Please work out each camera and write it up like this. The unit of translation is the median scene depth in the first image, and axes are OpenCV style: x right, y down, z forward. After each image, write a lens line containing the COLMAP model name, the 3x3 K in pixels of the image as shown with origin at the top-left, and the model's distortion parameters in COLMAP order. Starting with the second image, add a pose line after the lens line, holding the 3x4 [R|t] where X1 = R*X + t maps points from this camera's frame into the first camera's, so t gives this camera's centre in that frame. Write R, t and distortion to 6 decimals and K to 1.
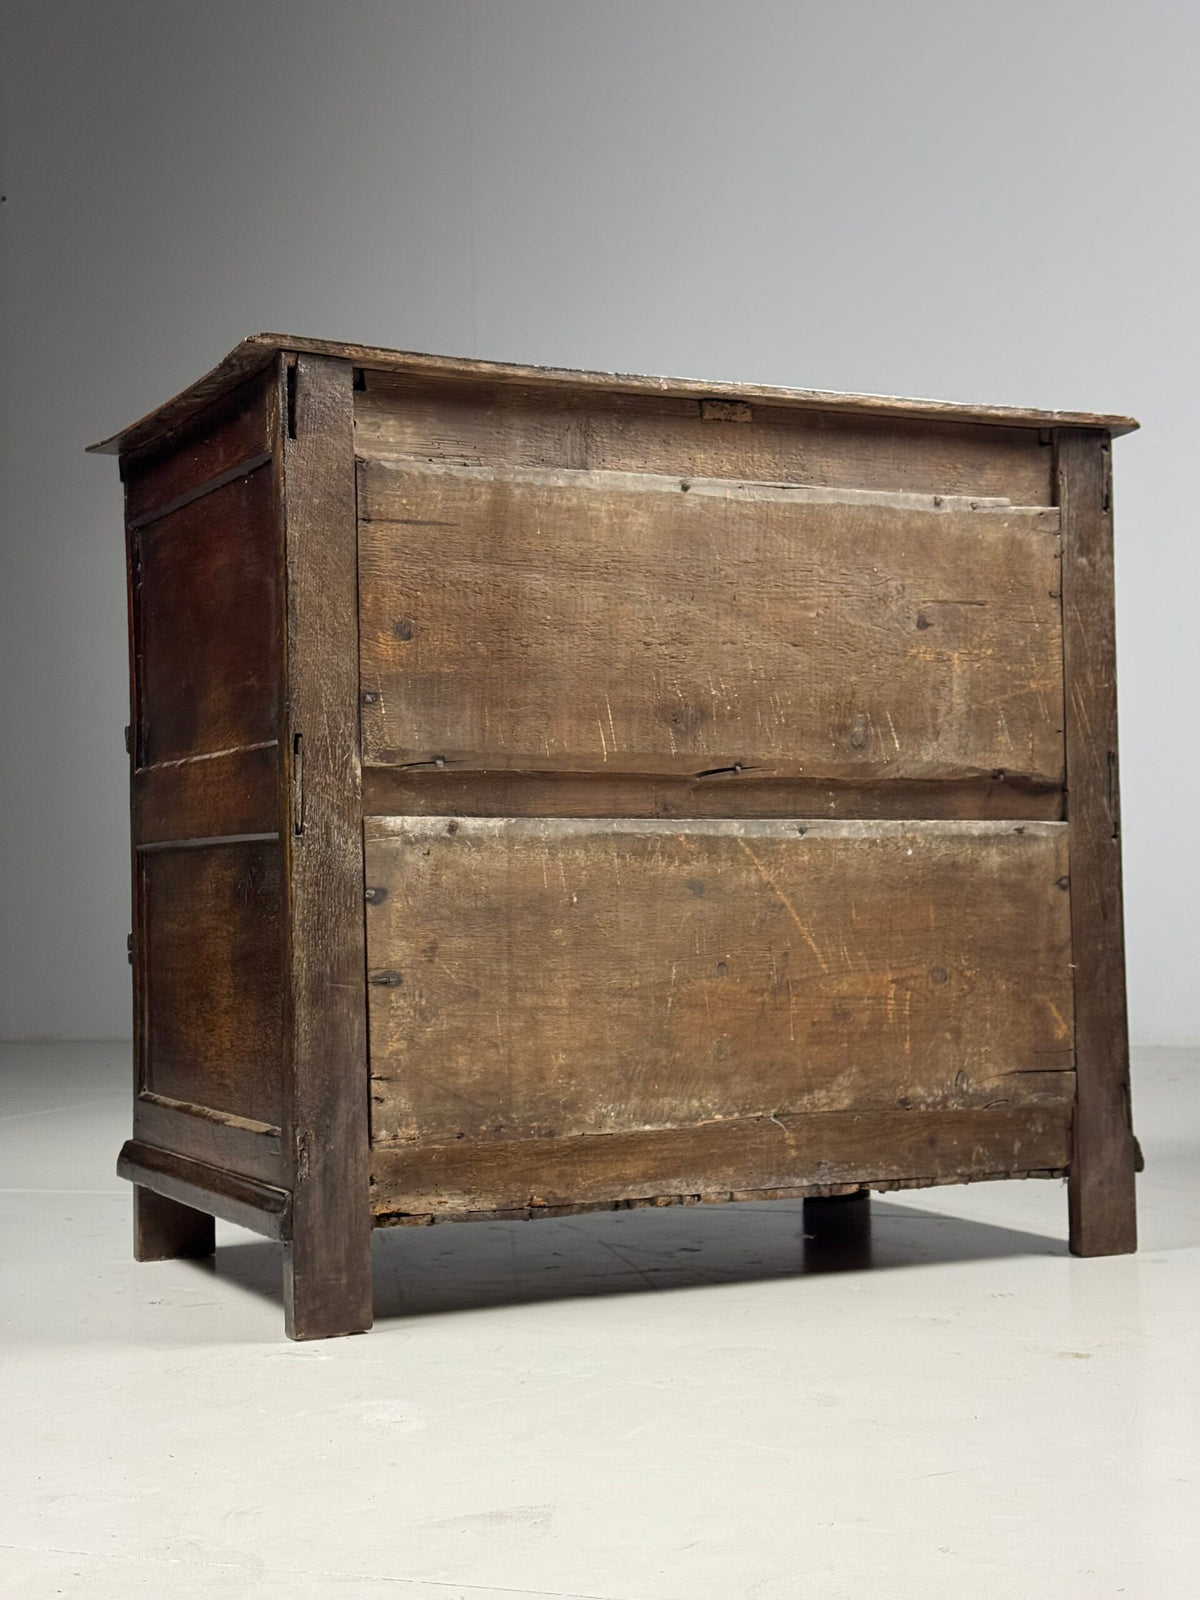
lens RADIAL K [[2354.7, 0, 619.1], [0, 2354.7, 801.2], [0, 0, 1]] dist [0.155442, -0.191351]
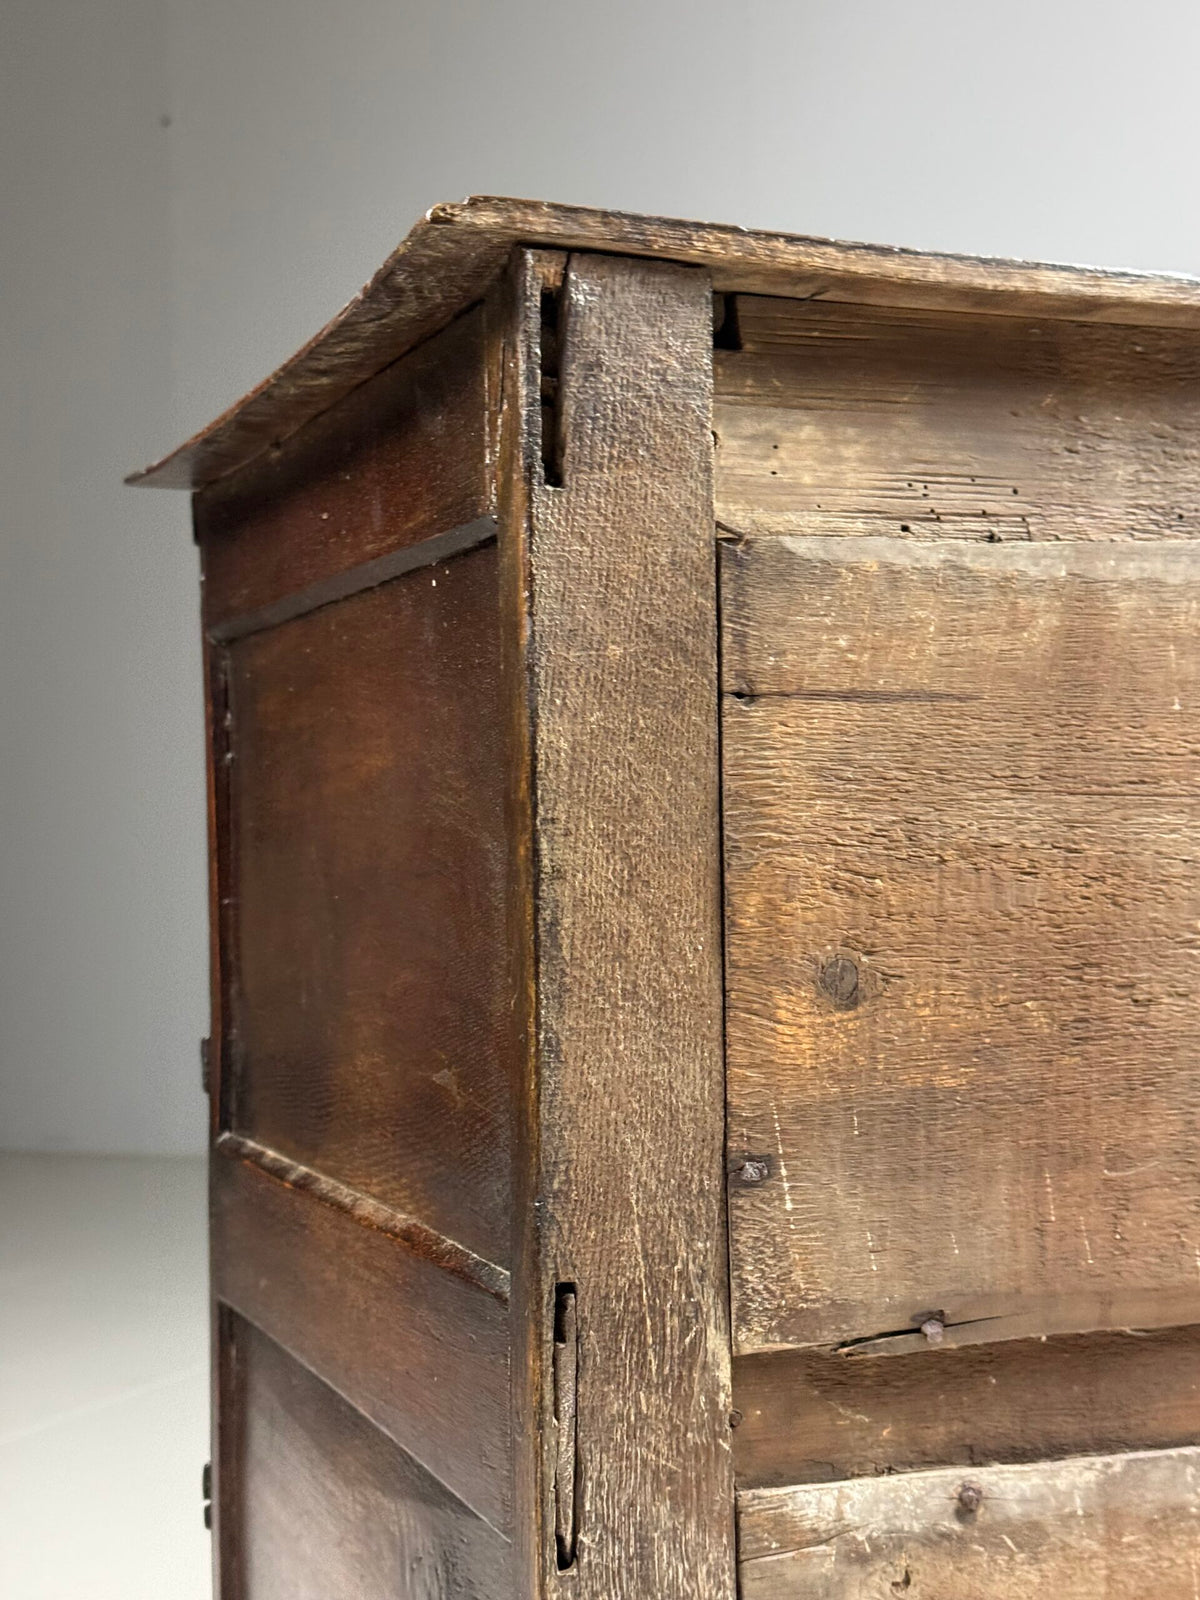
lens RADIAL K [[2354.7, 0, 619.1], [0, 2354.7, 801.2], [0, 0, 1]] dist [0.155442, -0.191351]
pose [[0.995900, 0.002613, -0.090426, -0.092164], [-0.001137, 0.999865, 0.016367, -0.107340], [0.090457, -0.016197, 0.995769, 0.619573]]
